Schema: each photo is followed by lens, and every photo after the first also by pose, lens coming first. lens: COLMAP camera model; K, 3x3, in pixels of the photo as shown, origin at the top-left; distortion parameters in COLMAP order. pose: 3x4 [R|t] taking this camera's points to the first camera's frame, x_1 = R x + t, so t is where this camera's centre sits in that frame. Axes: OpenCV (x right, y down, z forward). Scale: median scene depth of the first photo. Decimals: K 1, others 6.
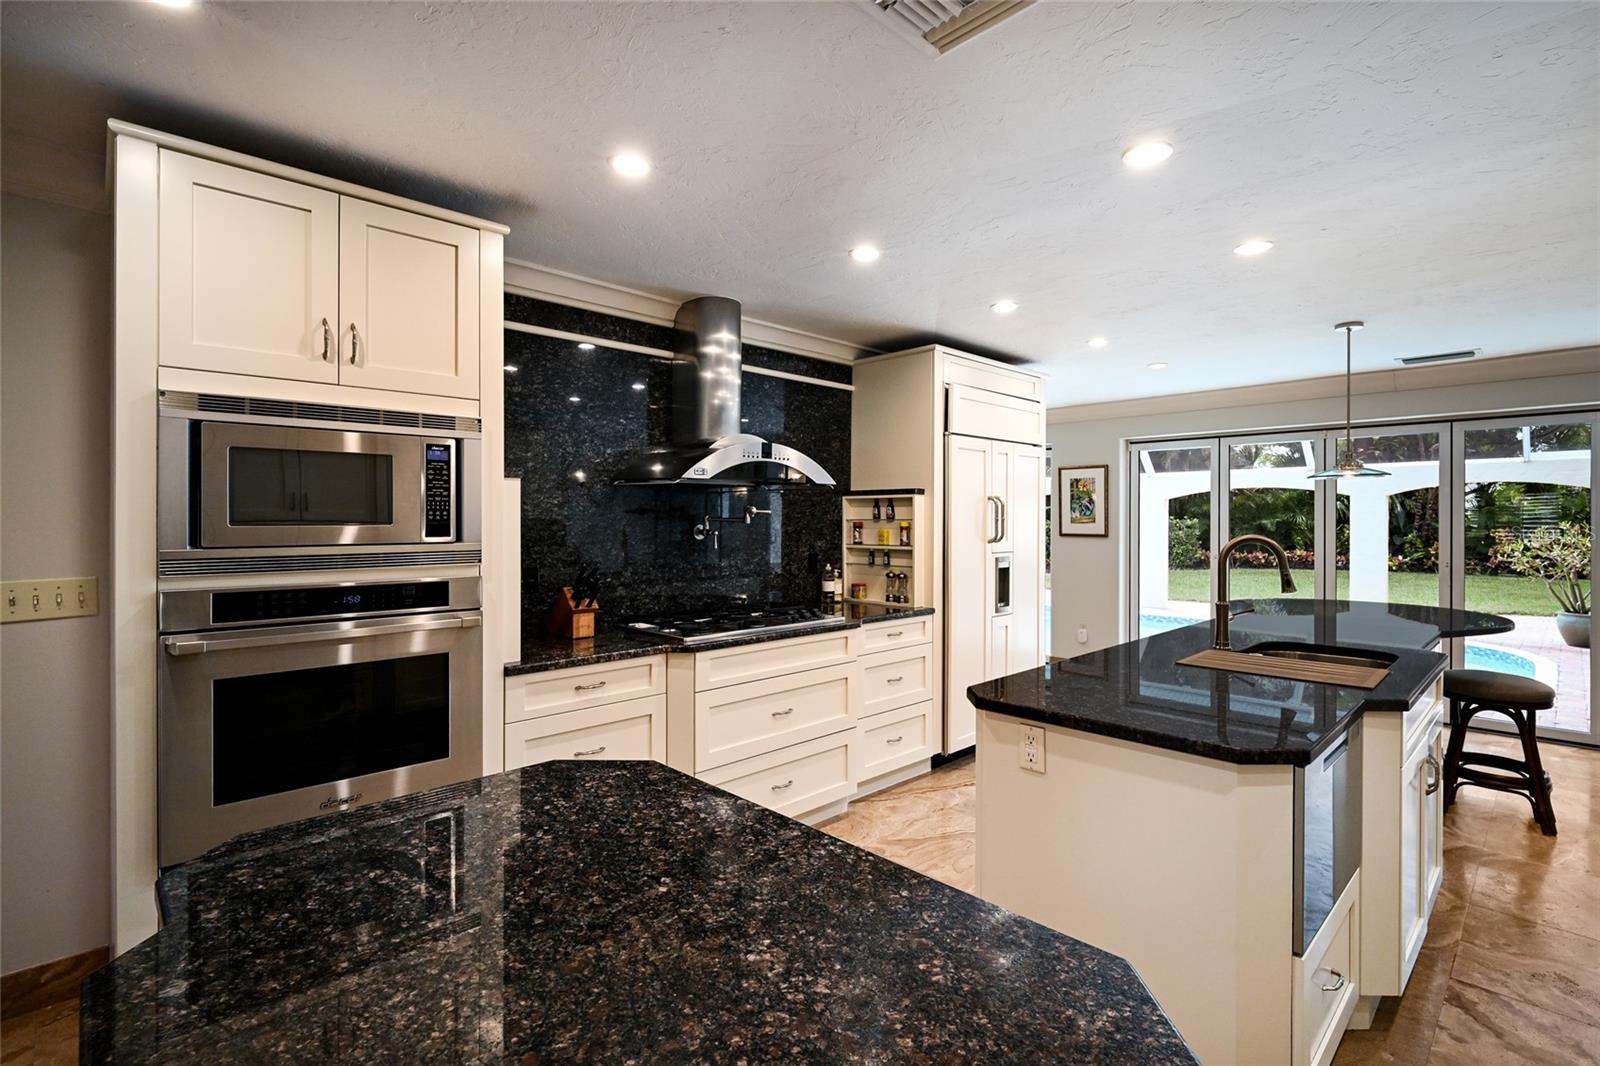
lens RADIAL K [[746.3, 0, 795.8], [0, 746.3, 519.6], [0, 0, 1]] dist [0.001091, -0.000345]
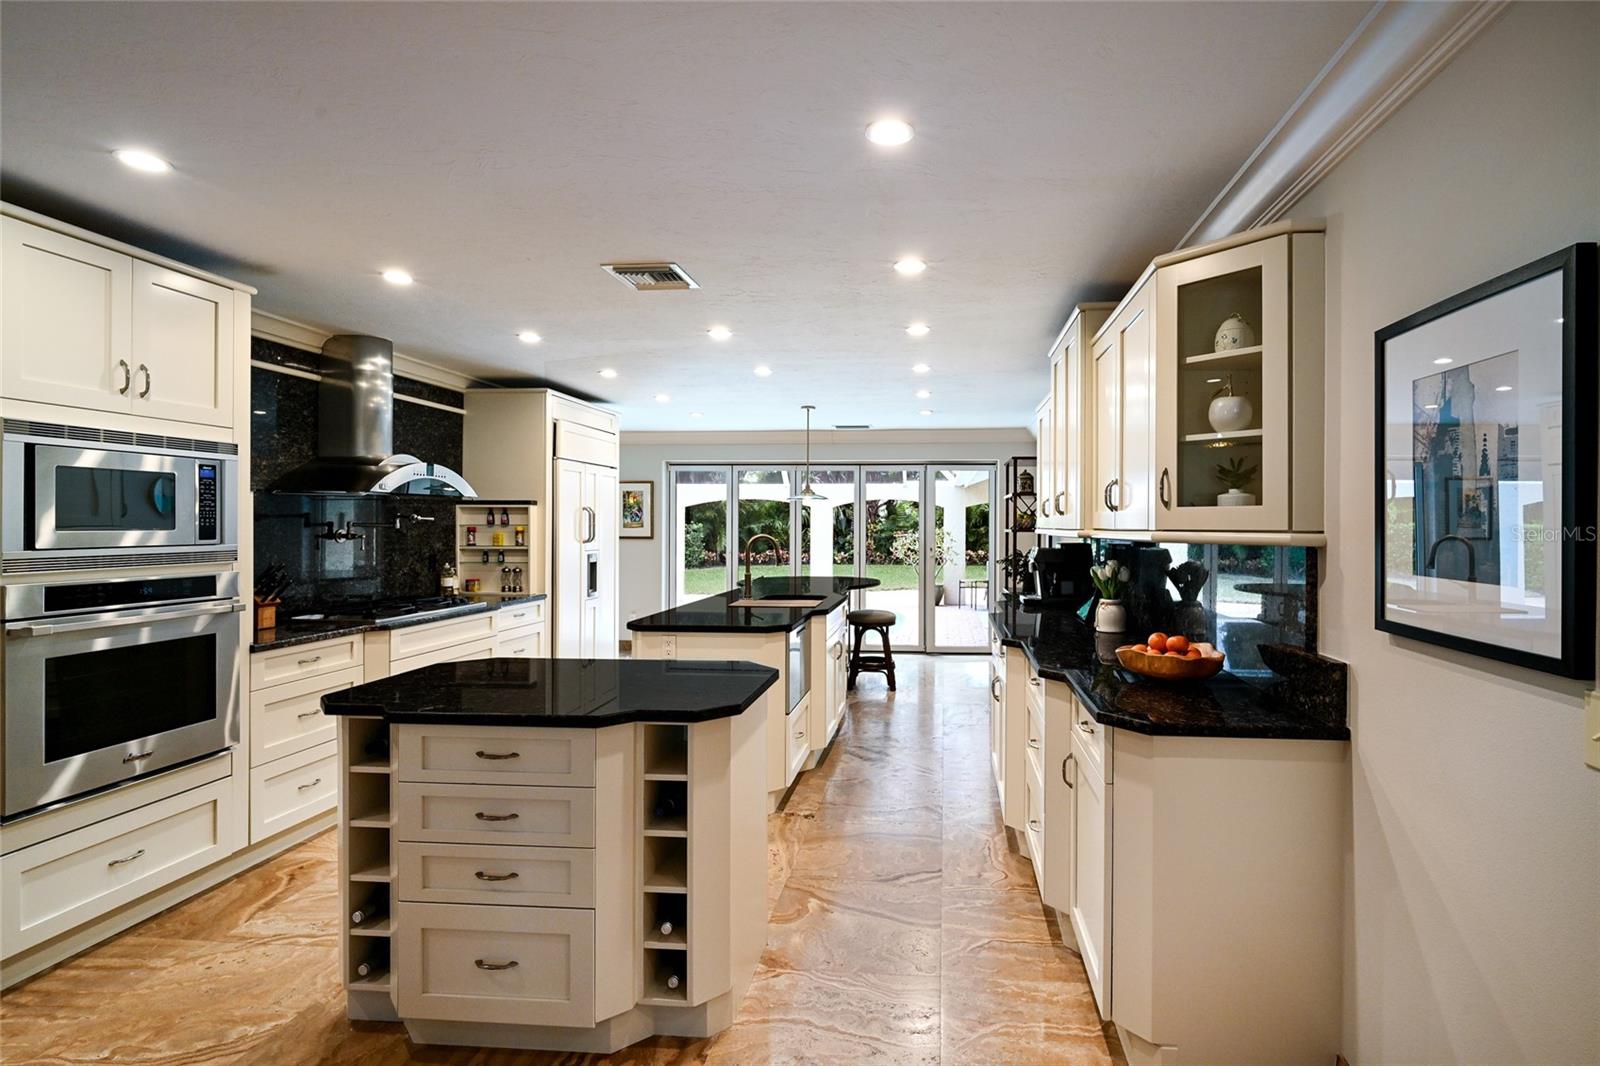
lens RADIAL K [[796.2, 0, 886.9], [0, 796.2, 527.0], [0, 0, 1]] dist [0.000069, -0.000090]
pose [[0.743277, -0.001786, 0.668981, -0.290725], [-0.000934, 0.999993, 0.003708, -0.001970], [-0.668983, -0.003381, 0.743270, -0.401603]]
